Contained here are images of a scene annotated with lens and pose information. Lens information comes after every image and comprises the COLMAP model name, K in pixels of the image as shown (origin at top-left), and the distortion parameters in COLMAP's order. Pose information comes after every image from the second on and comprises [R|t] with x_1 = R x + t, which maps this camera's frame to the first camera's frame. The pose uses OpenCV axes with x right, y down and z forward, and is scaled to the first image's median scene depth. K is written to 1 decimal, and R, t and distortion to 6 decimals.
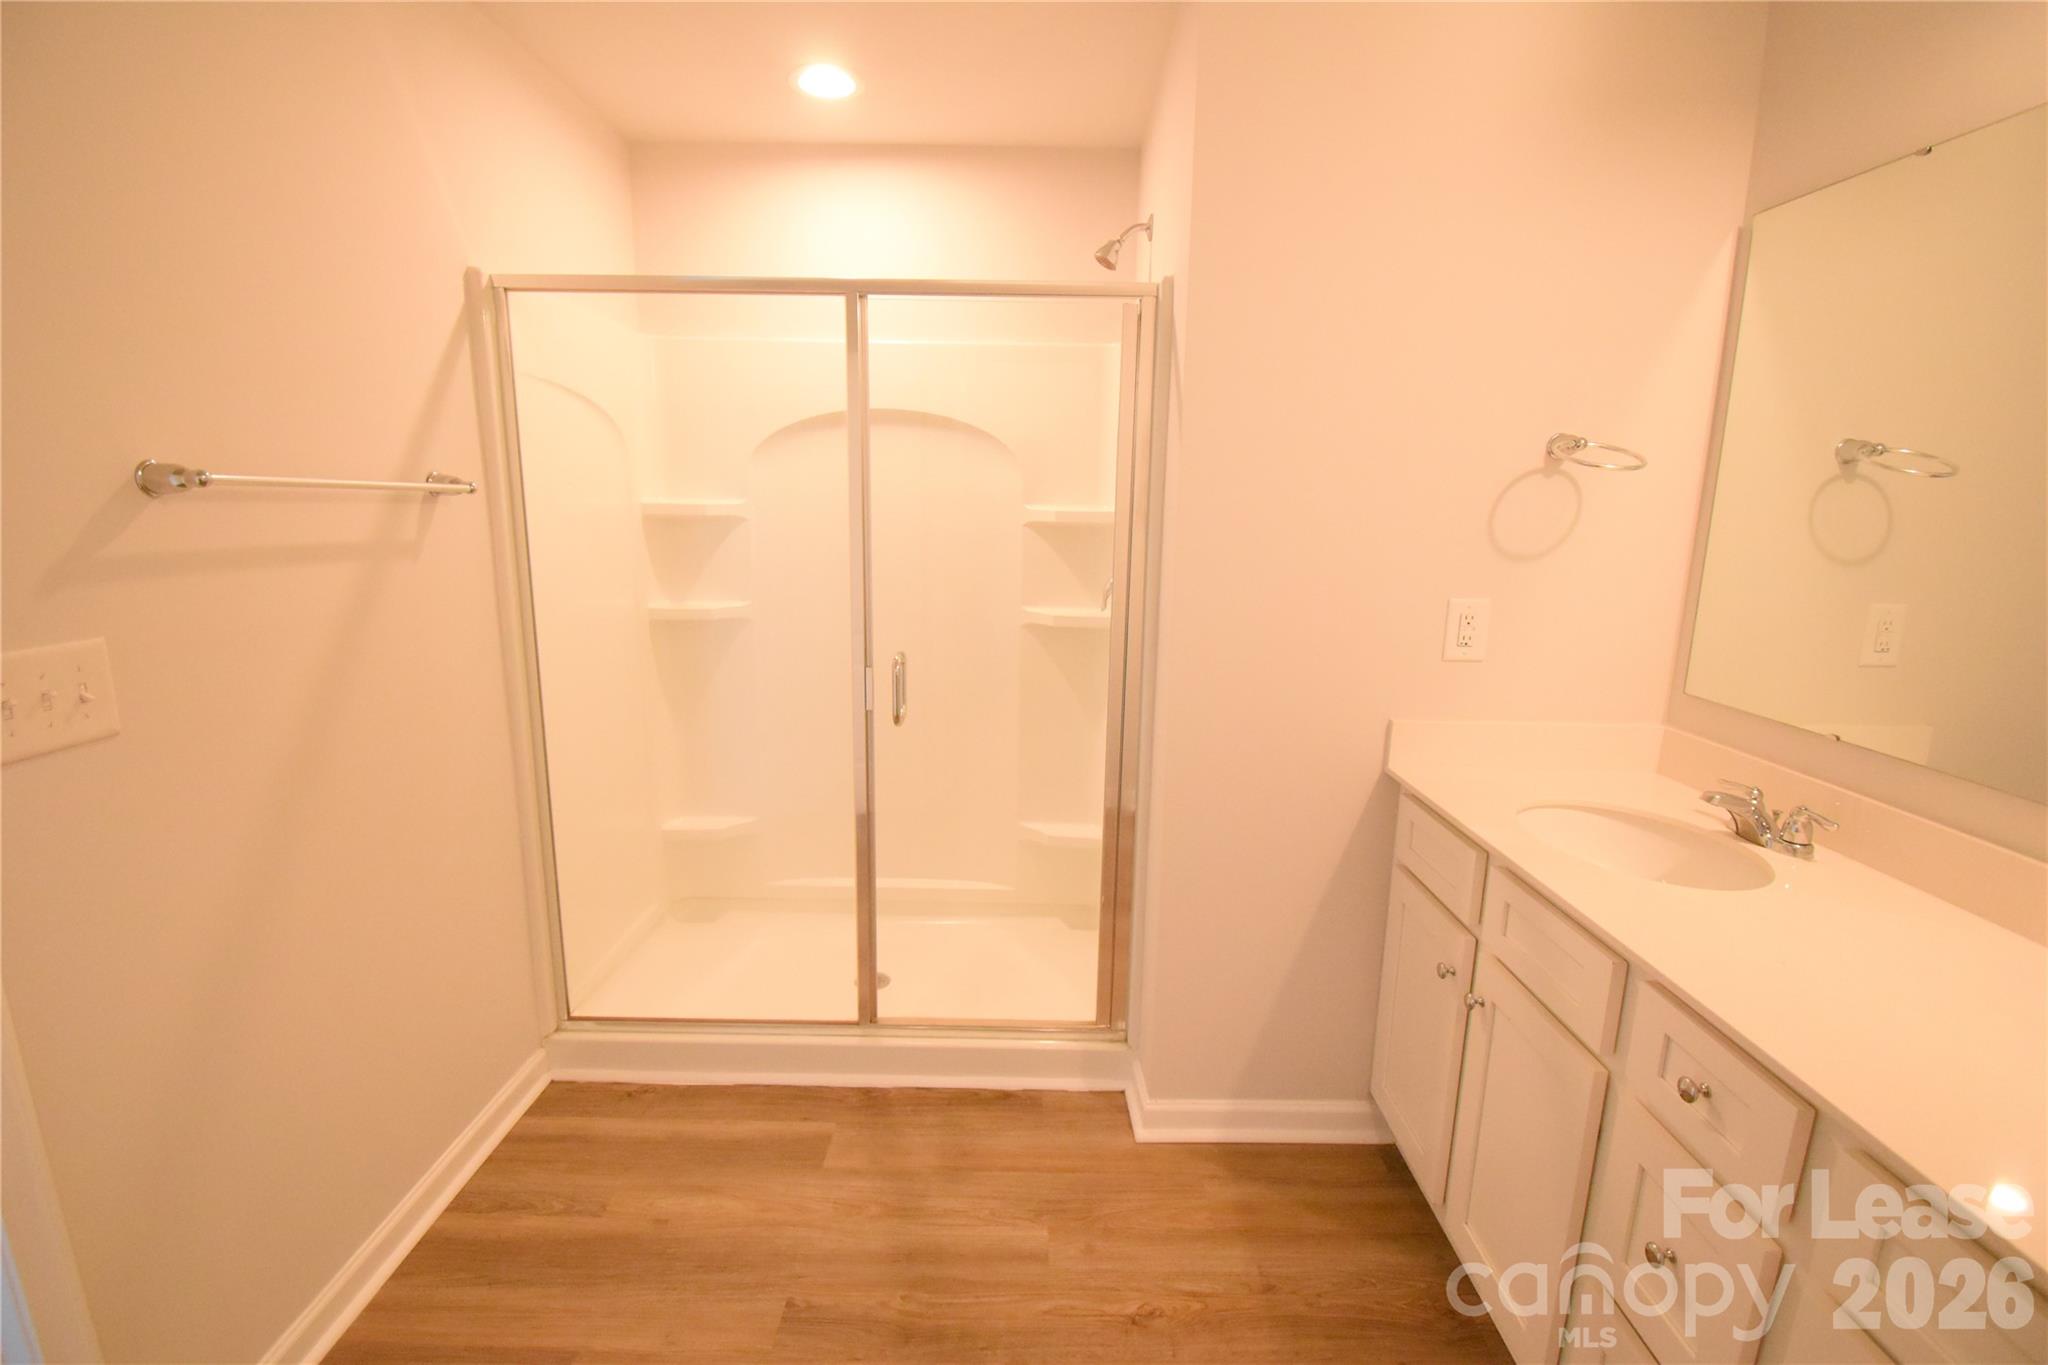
lens RADIAL K [[900.4, 0, 1023.6], [0, 900.4, 675.7], [0, 0, 1]] dist [0.022005, -0.027452]
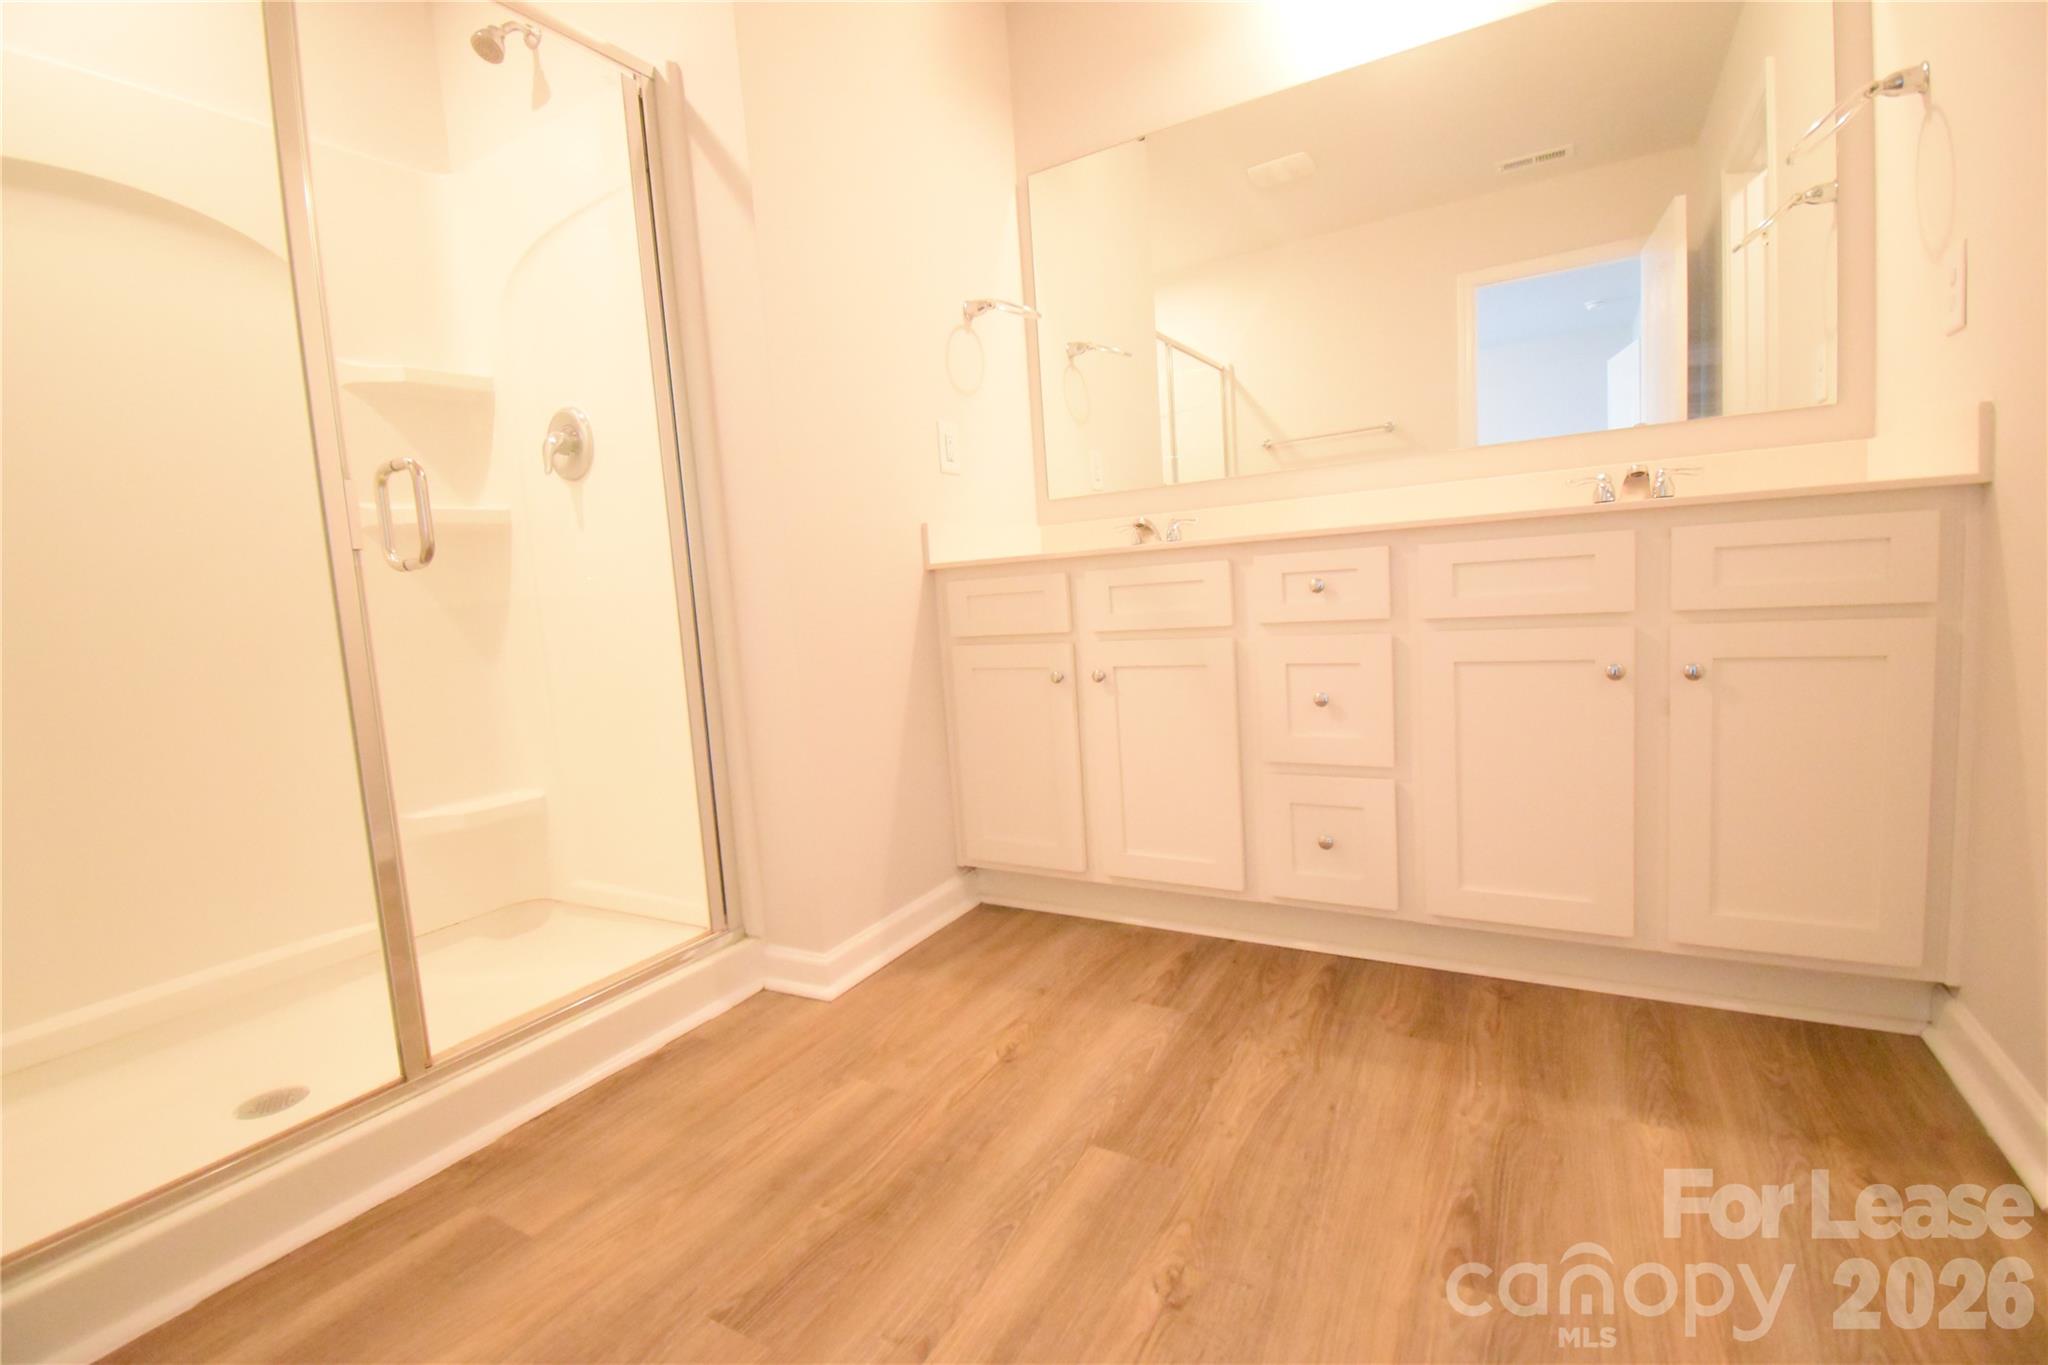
lens RADIAL K [[900.4, 0, 1023.6], [0, 900.4, 675.7], [0, 0, 1]] dist [0.022005, -0.027452]
pose [[0.489955, -0.136027, 0.861070, -0.563776], [0.239750, 0.970687, 0.016924, 0.254774], [-0.838131, 0.198149, 0.508205, 0.347782]]
